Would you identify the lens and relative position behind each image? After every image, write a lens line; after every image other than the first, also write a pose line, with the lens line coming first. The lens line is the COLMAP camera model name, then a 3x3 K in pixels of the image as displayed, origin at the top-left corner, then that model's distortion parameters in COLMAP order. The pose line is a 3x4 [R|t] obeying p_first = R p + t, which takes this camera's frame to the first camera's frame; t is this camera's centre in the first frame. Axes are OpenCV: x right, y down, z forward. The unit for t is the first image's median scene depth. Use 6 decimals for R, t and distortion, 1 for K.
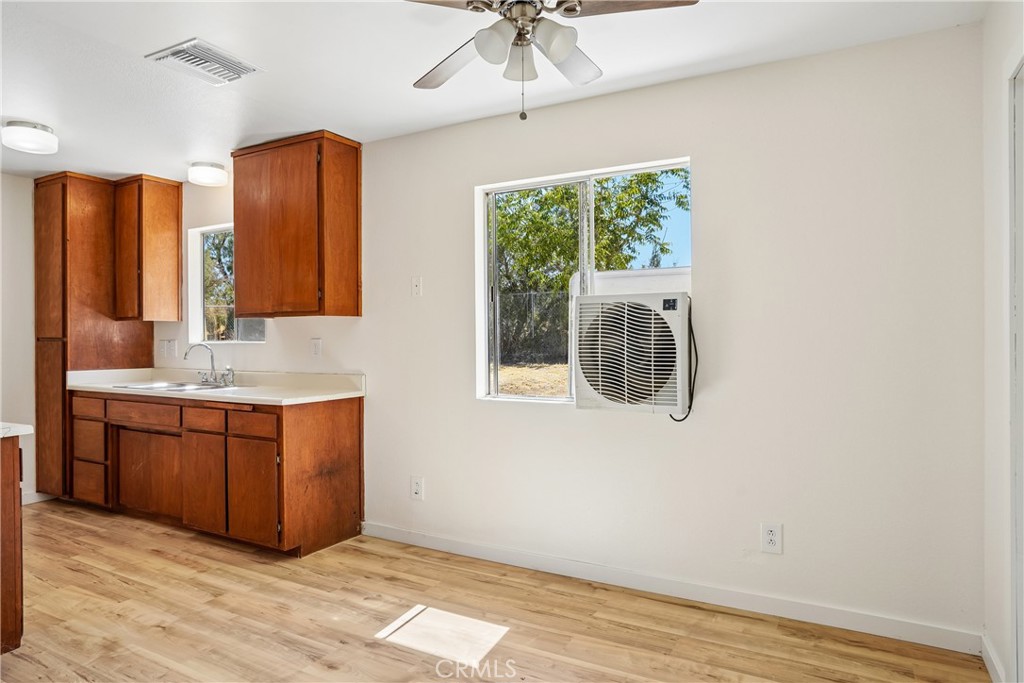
lens RADIAL K [[634.3, 0, 507.4], [0, 634.3, 343.9], [0, 0, 1]] dist [-0.026795, 0.016289]
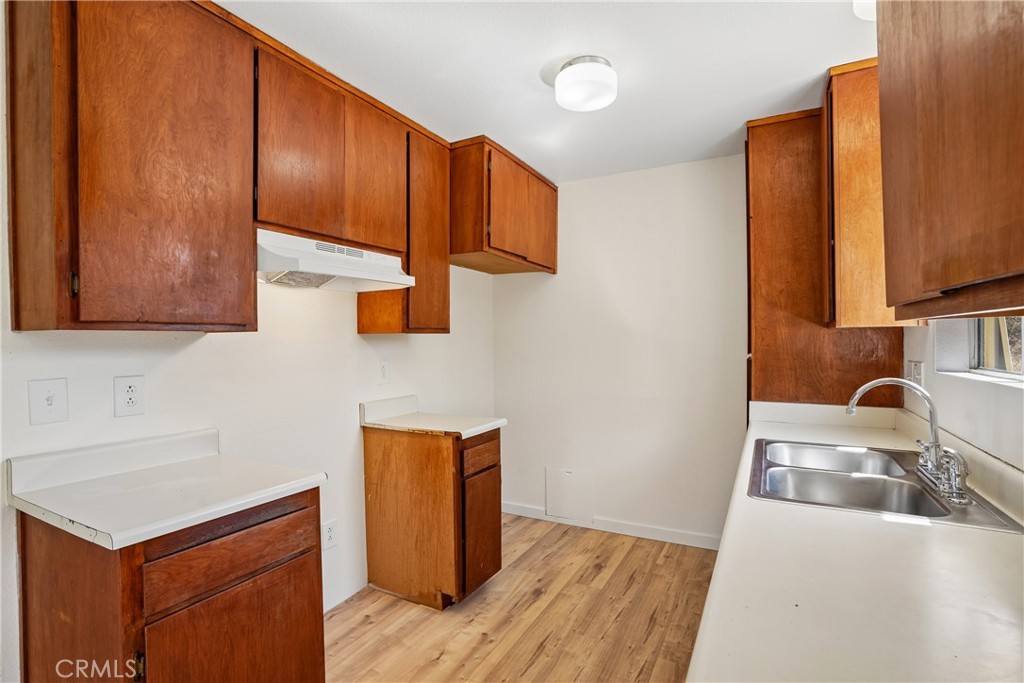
lens RADIAL K [[482.9, 0, 504.0], [0, 482.9, 341.8], [0, 0, 1]] dist [-0.024535, 0.014129]
pose [[0.010681, 0.013137, -0.999857, -0.148662], [0.008250, 0.999879, 0.013225, -0.032917], [0.999909, -0.008390, 0.010572, 0.691234]]
